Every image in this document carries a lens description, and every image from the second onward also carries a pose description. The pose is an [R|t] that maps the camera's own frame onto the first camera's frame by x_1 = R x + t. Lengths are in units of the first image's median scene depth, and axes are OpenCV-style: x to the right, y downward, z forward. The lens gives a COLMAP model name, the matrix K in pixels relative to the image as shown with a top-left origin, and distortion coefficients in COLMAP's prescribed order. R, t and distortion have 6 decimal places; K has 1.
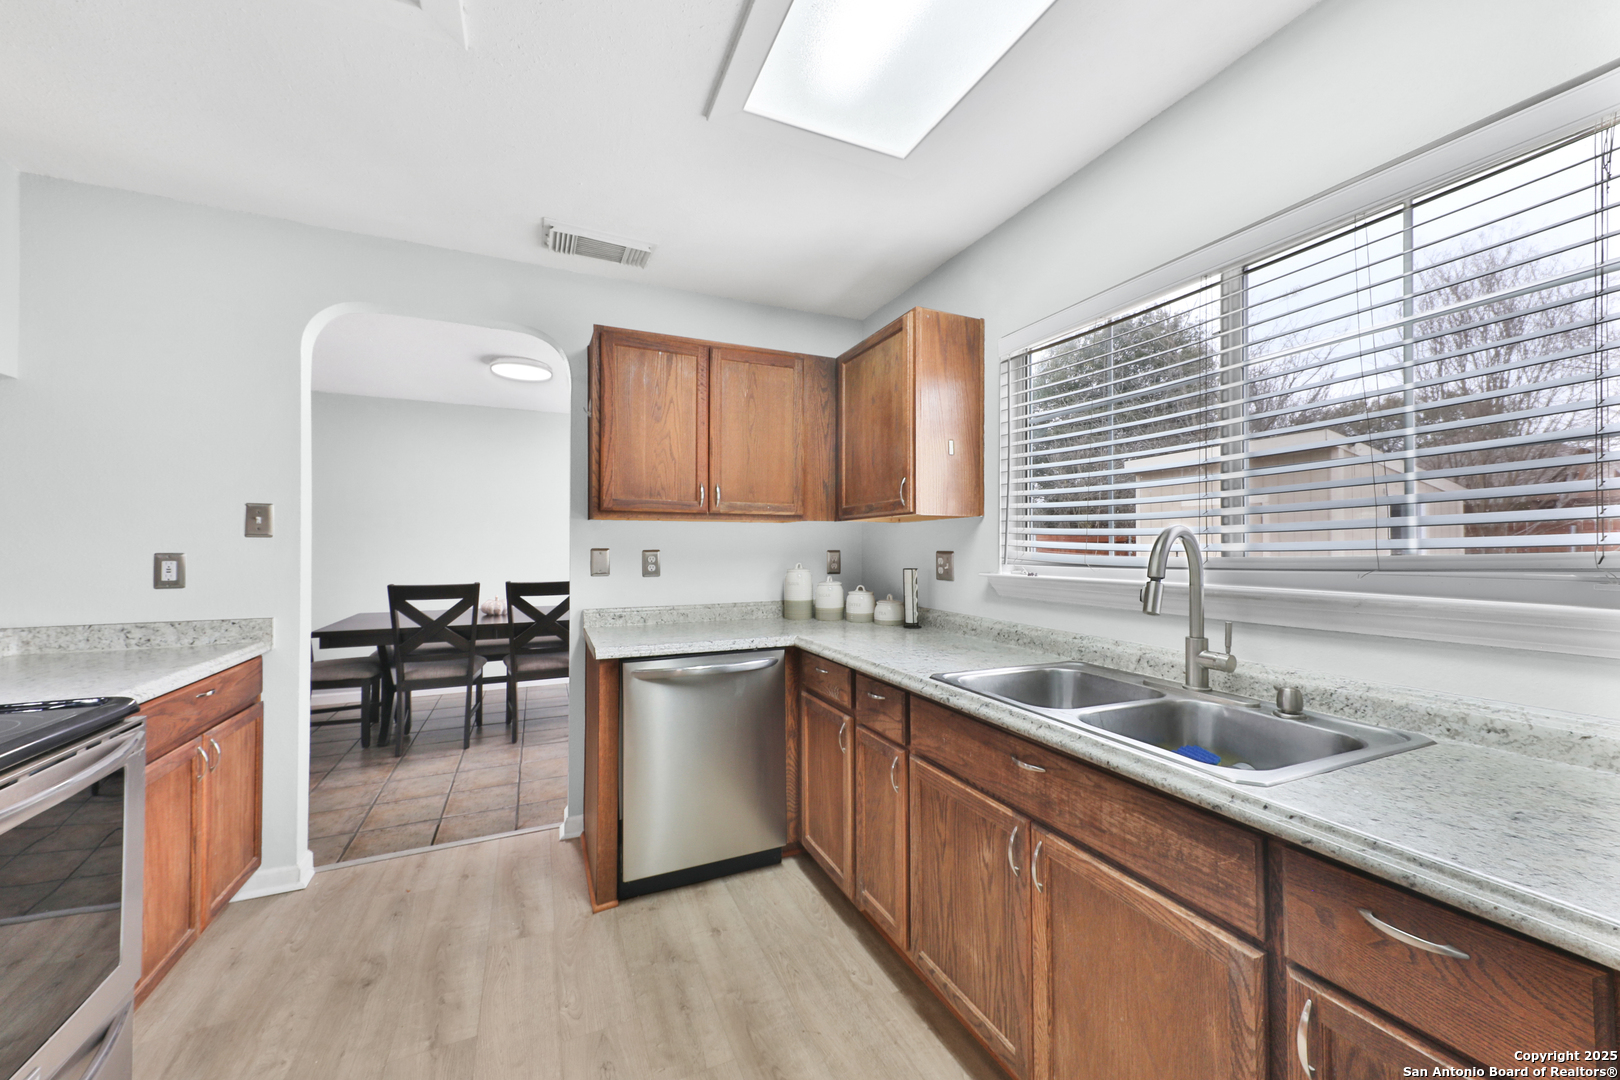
lens RADIAL K [[611.7, 0, 819.7], [0, 611.7, 544.2], [0, 0, 1]] dist [0.011239, -0.001367]
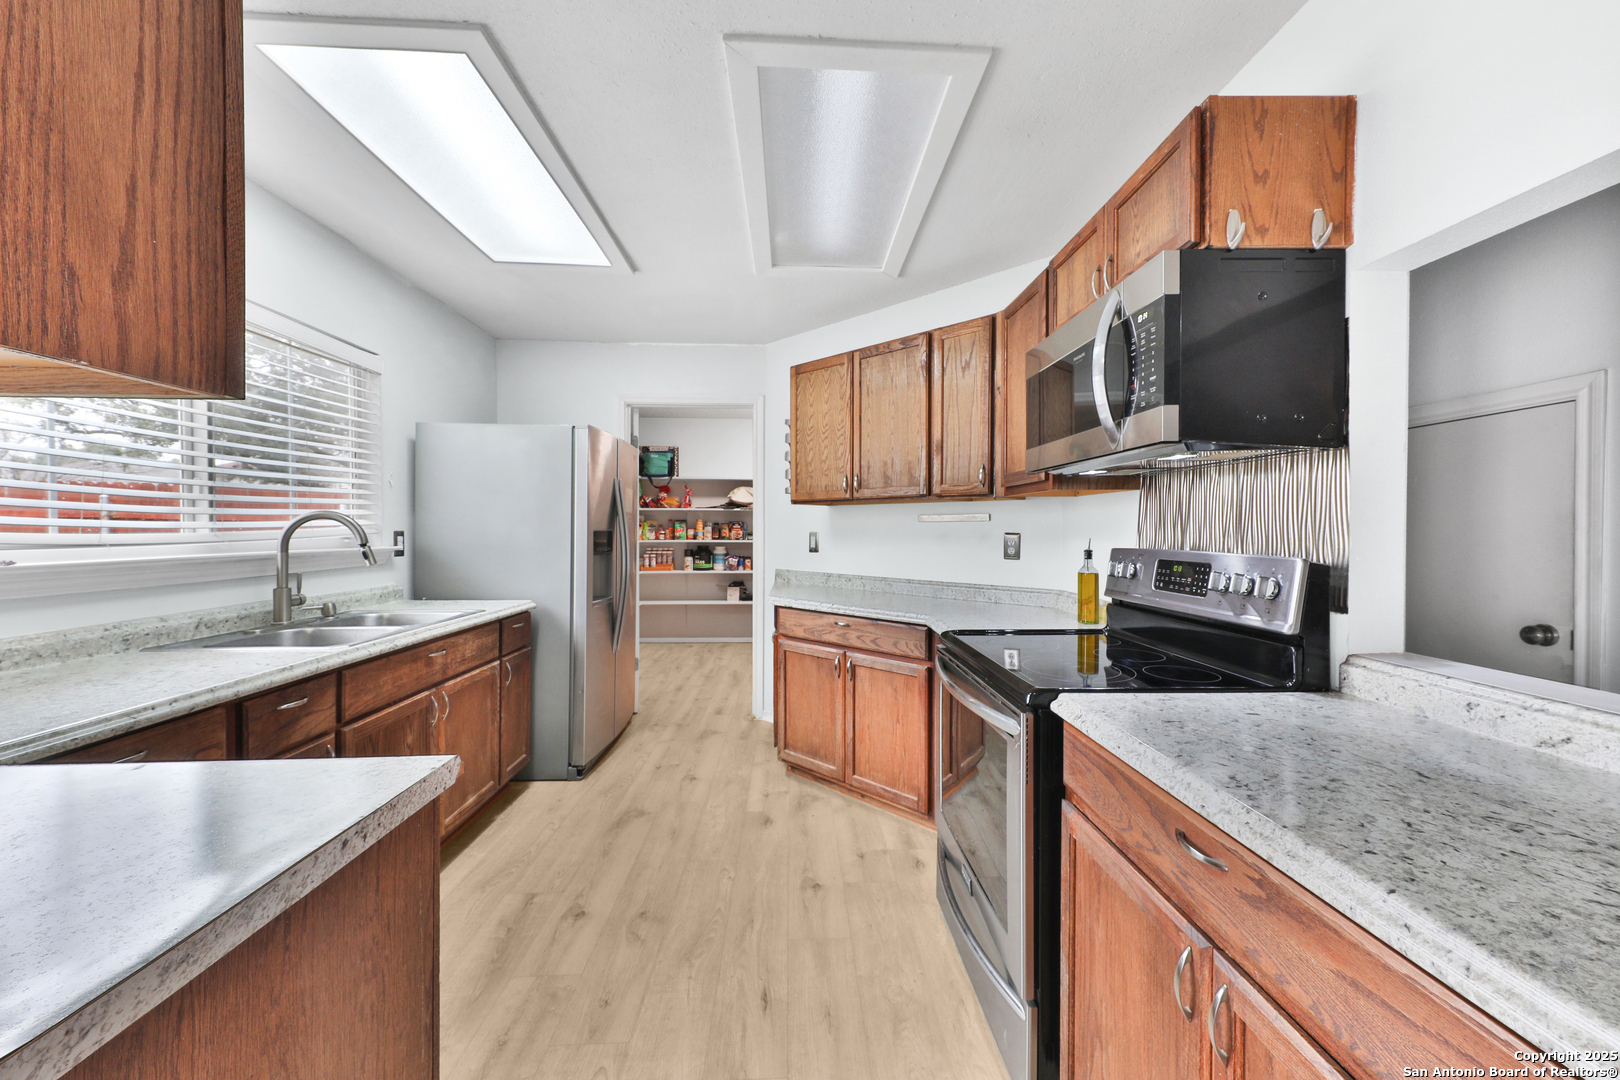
lens RADIAL K [[611.7, 0, 827.9], [0, 611.7, 517.6], [0, 0, 1]] dist [0.011239, -0.001367]
pose [[-0.931761, 0.003625, 0.363055, -0.717906], [-0.004394, 0.999764, -0.021259, 0.008310], [-0.363046, -0.021404, -0.931525, 1.229080]]
